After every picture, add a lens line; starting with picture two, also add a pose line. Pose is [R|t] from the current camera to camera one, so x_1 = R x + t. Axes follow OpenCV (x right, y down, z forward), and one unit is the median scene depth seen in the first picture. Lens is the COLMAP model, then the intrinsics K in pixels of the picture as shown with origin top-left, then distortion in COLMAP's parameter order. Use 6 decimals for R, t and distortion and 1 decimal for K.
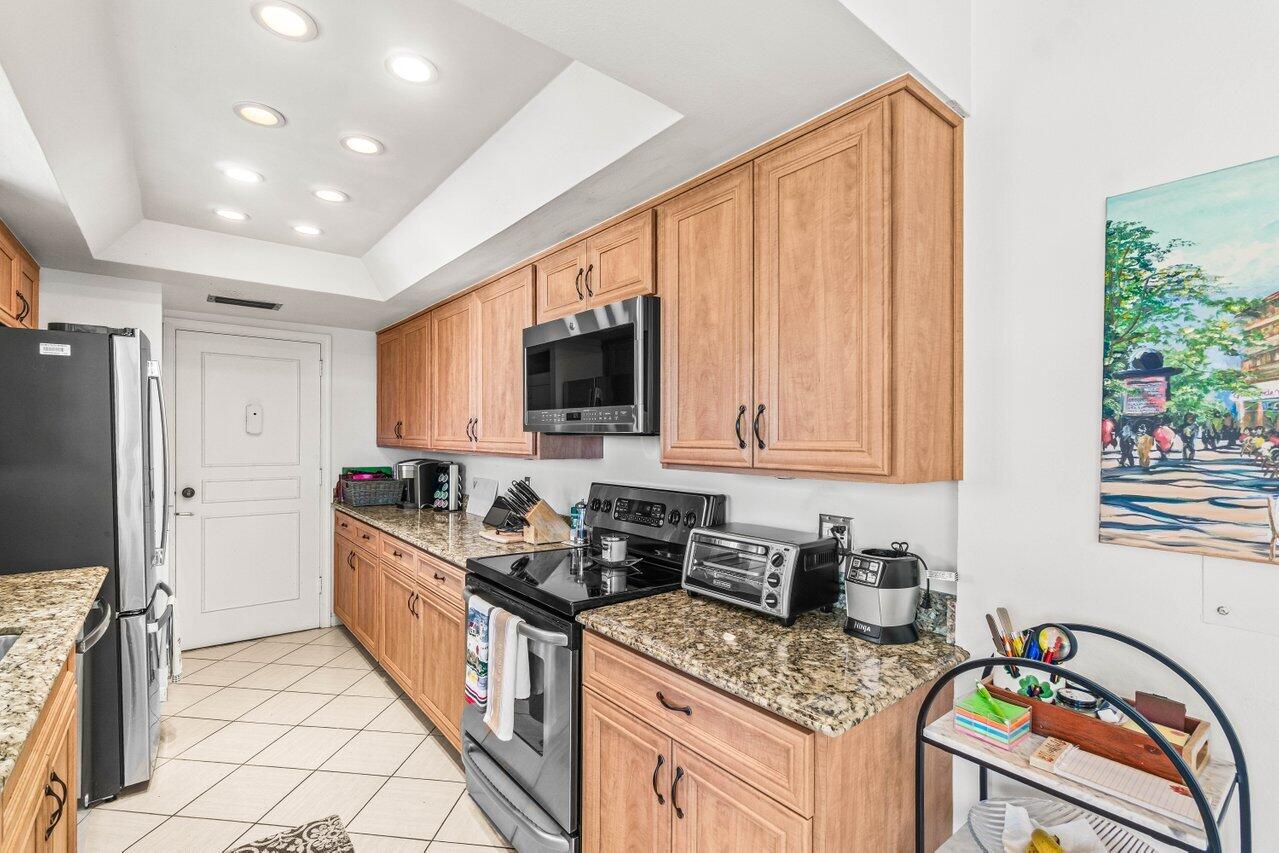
lens RADIAL K [[574.4, 0, 619.3], [0, 574.4, 436.3], [0, 0, 1]] dist [-0.000519, -0.000044]
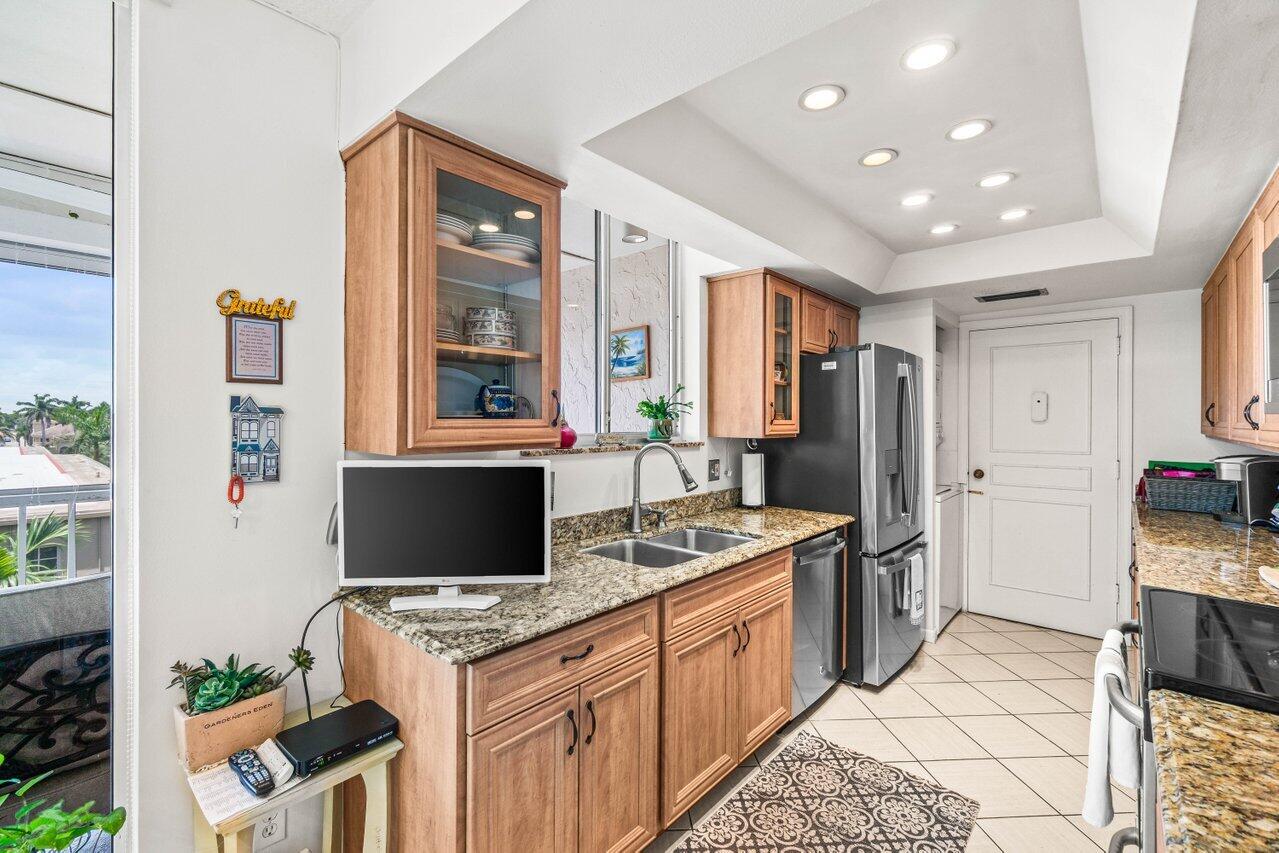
lens RADIAL K [[553.6, 0, 628.9], [0, 553.6, 413.9], [0, 0, 1]] dist [-0.002820, -0.000550]
pose [[0.178006, -0.020456, -0.983817, 0.280427], [0.000590, 0.999786, -0.020681, 0.003704], [0.984029, 0.003101, 0.177980, 0.182753]]
